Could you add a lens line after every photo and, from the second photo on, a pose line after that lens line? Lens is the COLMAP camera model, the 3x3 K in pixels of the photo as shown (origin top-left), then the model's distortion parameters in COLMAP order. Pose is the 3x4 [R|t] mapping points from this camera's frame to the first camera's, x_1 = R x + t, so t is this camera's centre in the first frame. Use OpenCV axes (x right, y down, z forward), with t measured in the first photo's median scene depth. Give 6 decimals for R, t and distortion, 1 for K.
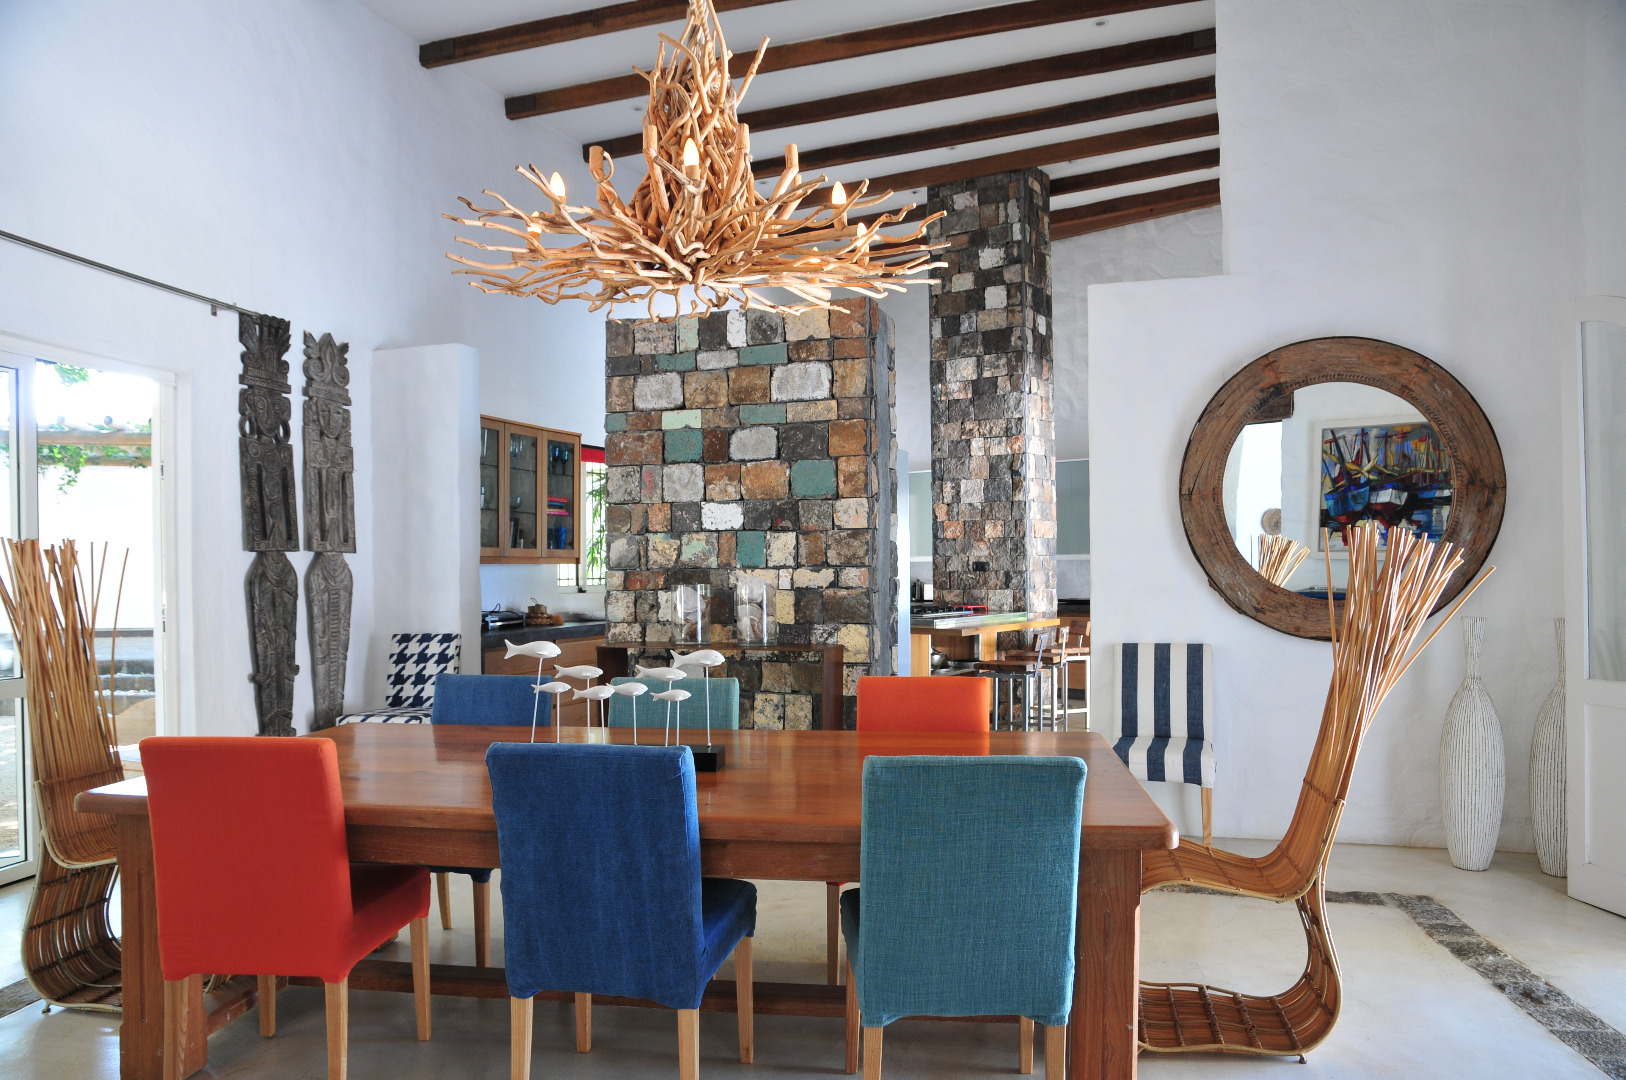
lens RADIAL K [[1109.6, 0, 818.3], [0, 1109.6, 577.7], [0, 0, 1]] dist [-0.123272, 0.086140]
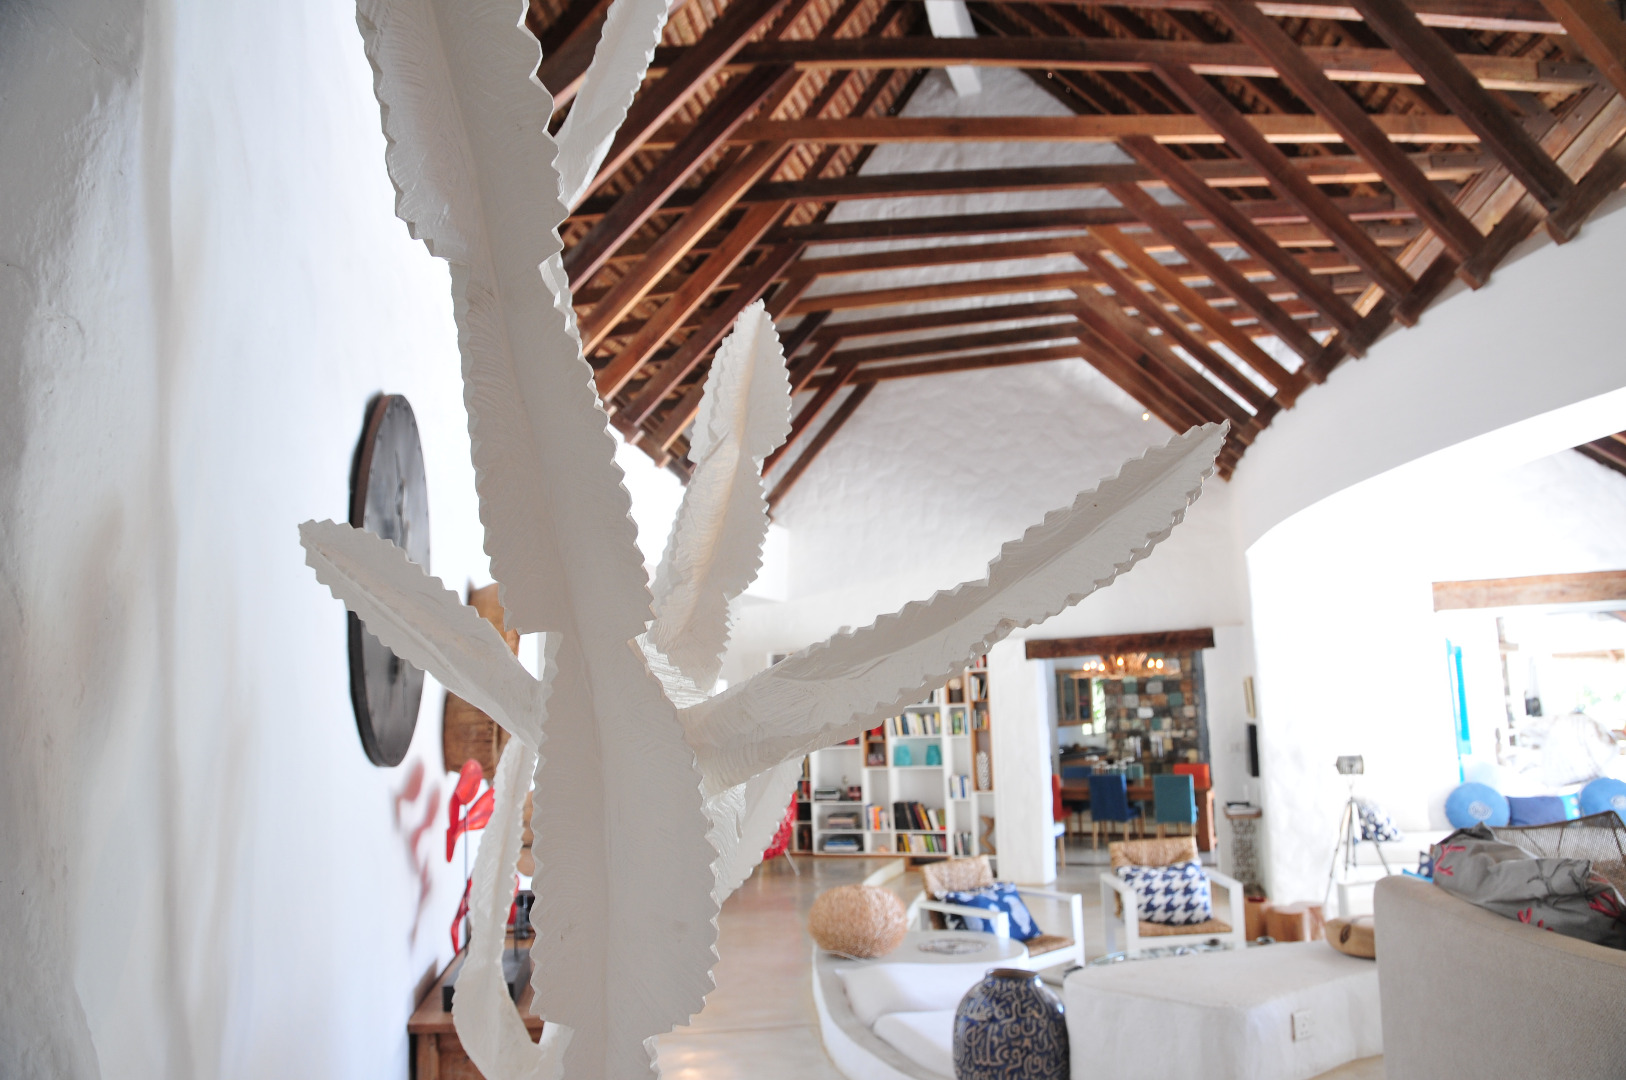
lens RADIAL K [[1109.6, 0, 818.3], [0, 1109.6, 577.7], [0, 0, 1]] dist [-0.123272, 0.086140]
pose [[0.903940, -0.074404, -0.421137, 0.374236], [0.027288, 0.992777, -0.116828, -0.094554], [0.426787, 0.094113, 0.899442, -1.973565]]
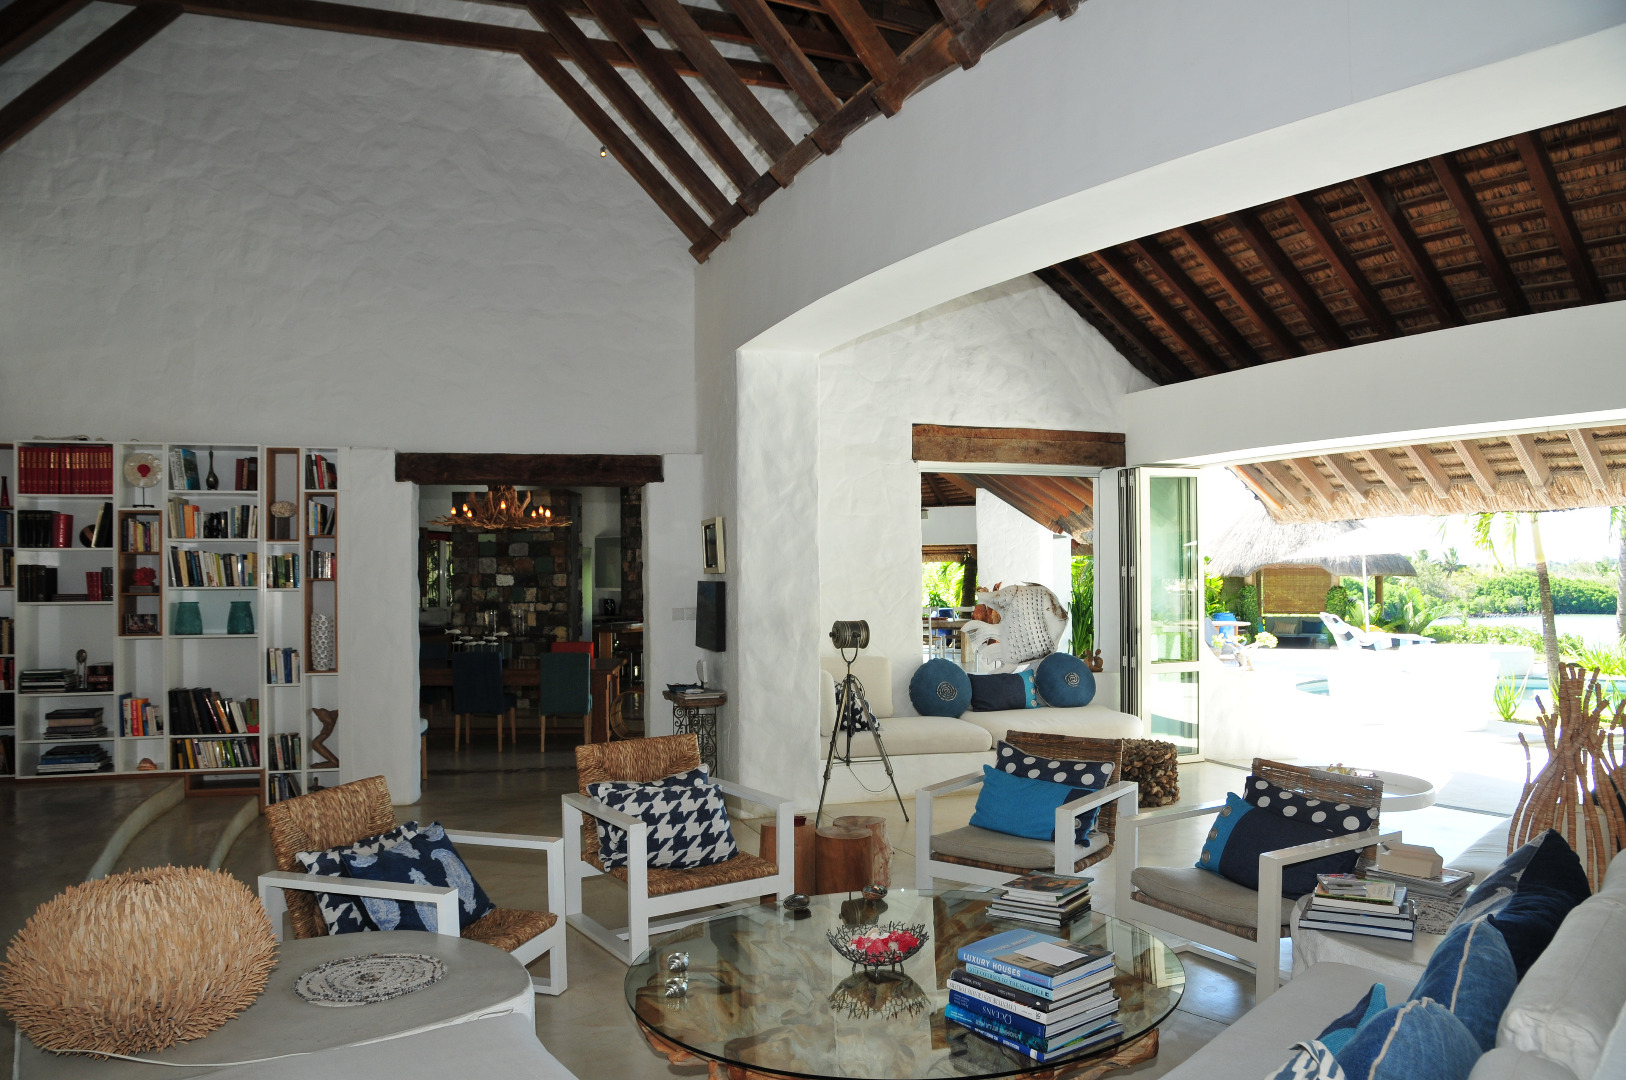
lens RADIAL K [[1109.6, 0, 818.3], [0, 1109.6, 577.7], [0, 0, 1]] dist [-0.123272, 0.086140]
pose [[0.979817, 0.003191, 0.199870, 0.098278], [-0.000829, 0.999929, -0.011902, -0.034074], [-0.199894, 0.011496, 0.979750, -1.413256]]
